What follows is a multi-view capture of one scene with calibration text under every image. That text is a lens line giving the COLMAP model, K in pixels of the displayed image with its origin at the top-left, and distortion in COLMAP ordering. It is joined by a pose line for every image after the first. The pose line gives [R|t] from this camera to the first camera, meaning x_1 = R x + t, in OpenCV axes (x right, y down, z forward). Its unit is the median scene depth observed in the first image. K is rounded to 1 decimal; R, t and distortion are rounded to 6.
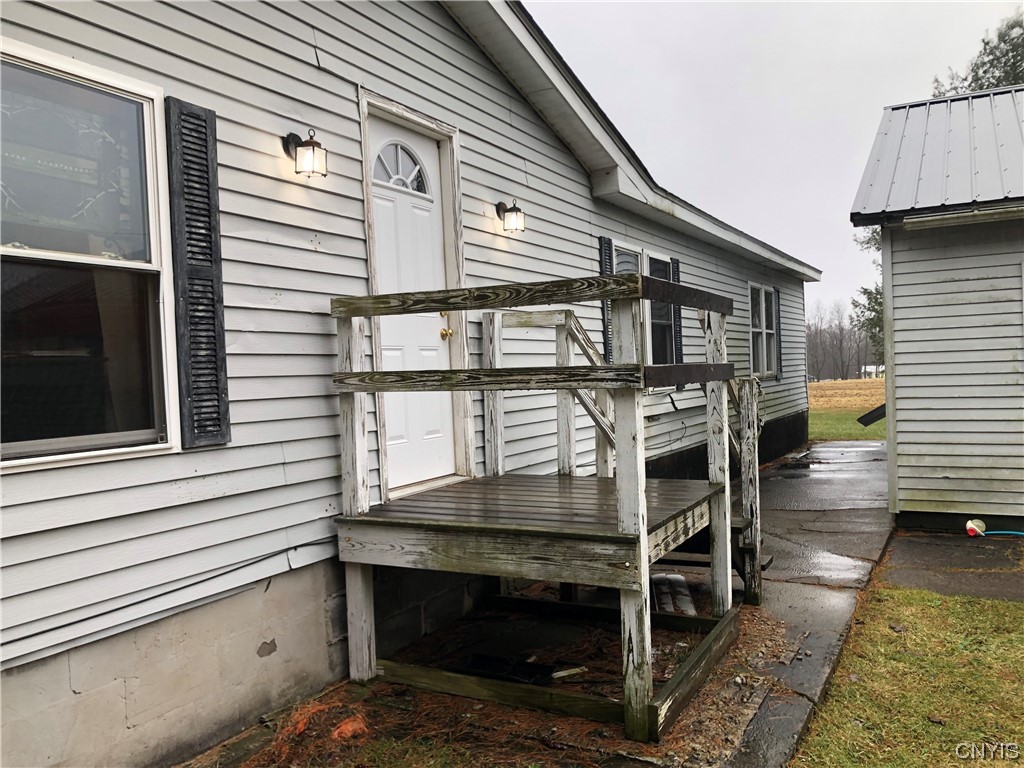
lens RADIAL K [[840.3, 0, 512.0], [0, 840.3, 384.0], [0, 0, 1]] dist [0.017267, 0.002817]
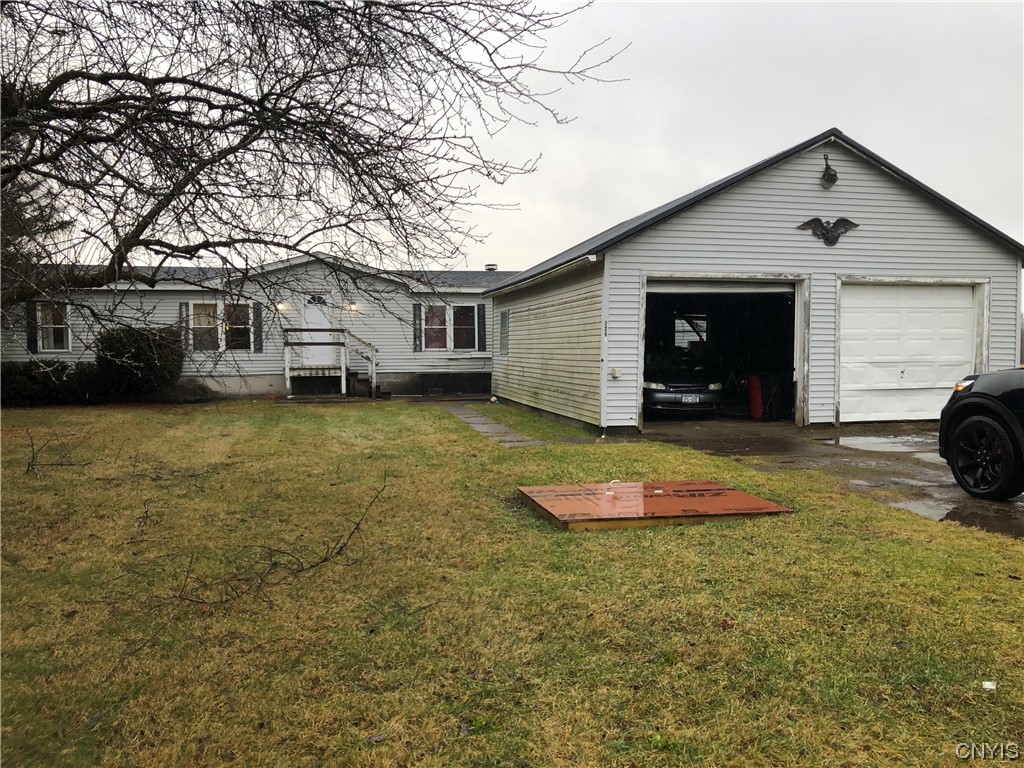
lens RADIAL K [[829.8, 0, 549.9], [0, 829.8, 381.7], [0, 0, 1]] dist [0.014595, 0.004286]
pose [[0.681333, 0.062118, -0.729333, 4.778963], [-0.027834, 0.997871, 0.058987, -0.119598], [0.731444, -0.019890, 0.681612, -1.447086]]
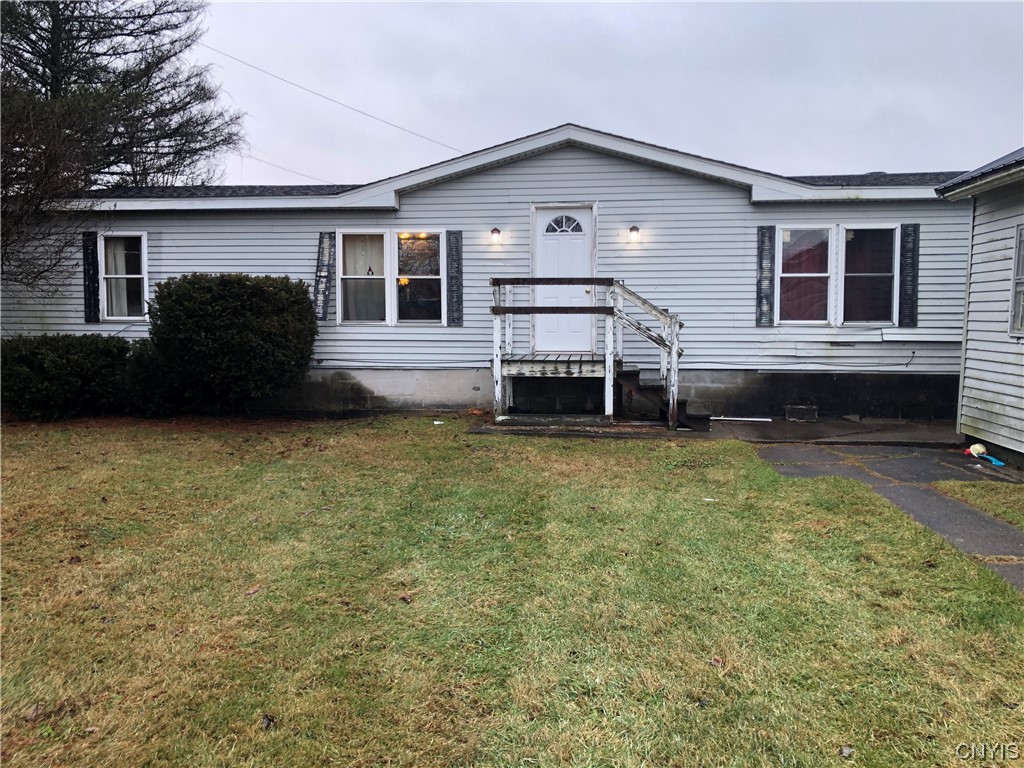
lens RADIAL K [[840.3, 0, 512.0], [0, 840.3, 384.0], [0, 0, 1]] dist [0.017267, 0.002817]
pose [[0.359979, 0.111360, -0.926290, 2.381988], [-0.027209, 0.993682, 0.108887, -0.059216], [0.932563, -0.013994, 0.360735, -0.056616]]
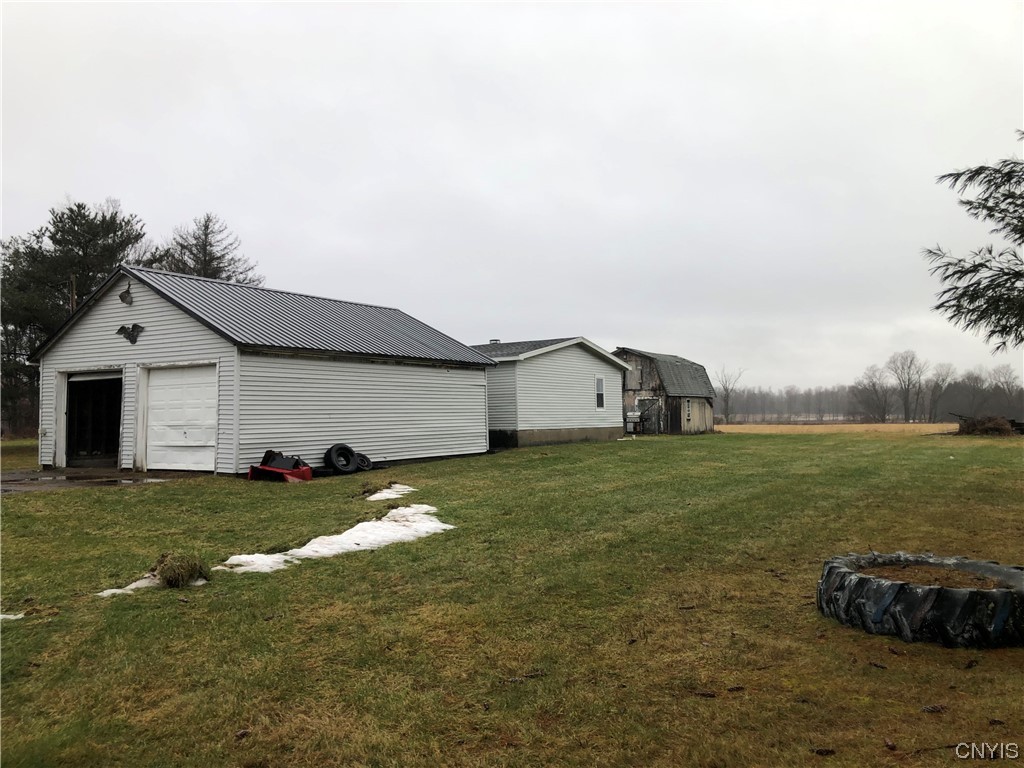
lens RADIAL K [[840.3, 0, 512.0], [0, 840.3, 384.0], [0, 0, 1]] dist [0.017267, 0.002817]
pose [[-0.035037, 0.001954, -0.999384, 7.650861], [0.004406, 0.999989, 0.001801, -0.258396], [0.999376, -0.004340, -0.035045, 3.681407]]
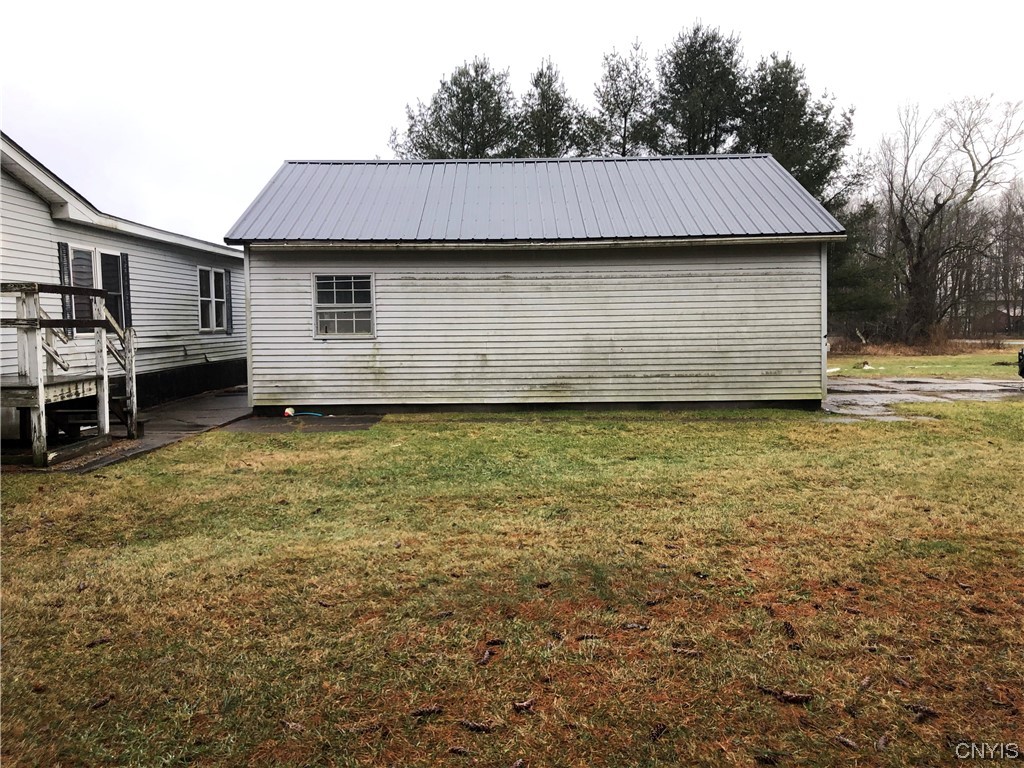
lens RADIAL K [[837.3, 0, 509.6], [0, 837.3, 387.7], [0, 0, 1]] dist [0.024739, -0.012275]
pose [[0.877126, -0.008848, 0.480179, 0.135791], [-0.016541, 0.998681, 0.048617, 0.028241], [-0.479975, -0.050586, 0.875822, -1.472495]]
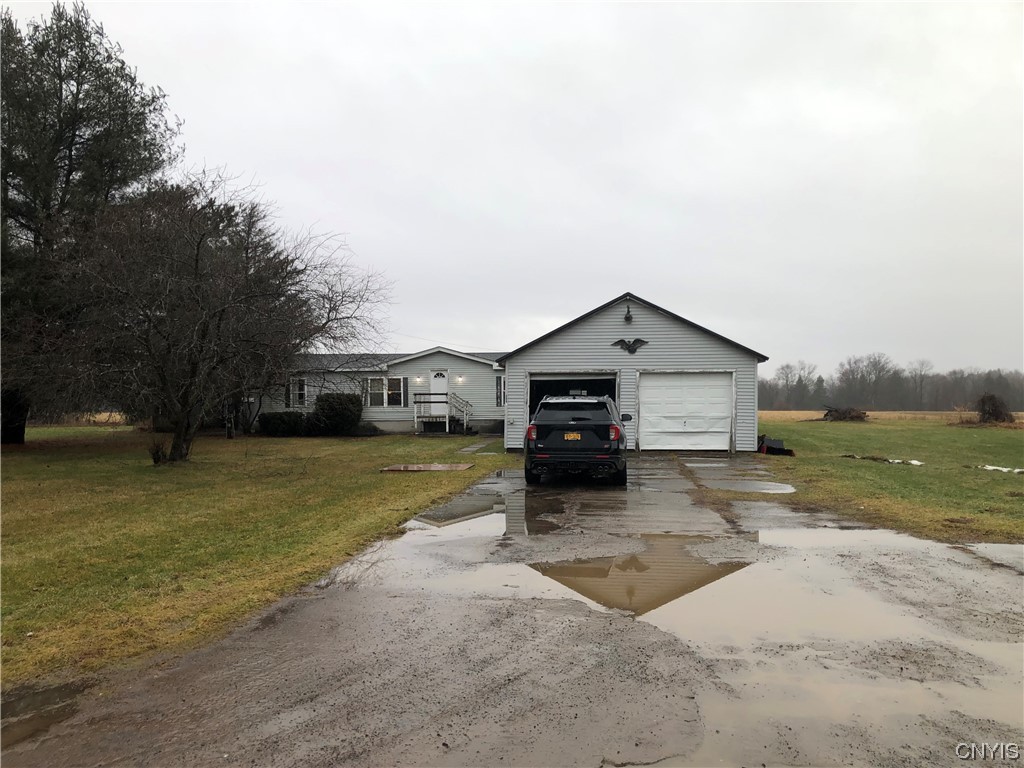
lens RADIAL K [[840.3, 0, 512.0], [0, 840.3, 384.0], [0, 0, 1]] dist [0.017267, 0.002817]
pose [[0.374753, 0.020405, -0.926900, 8.329447], [-0.017545, 0.999735, 0.014915, -0.337008], [0.926959, 0.010673, 0.375011, -1.508284]]
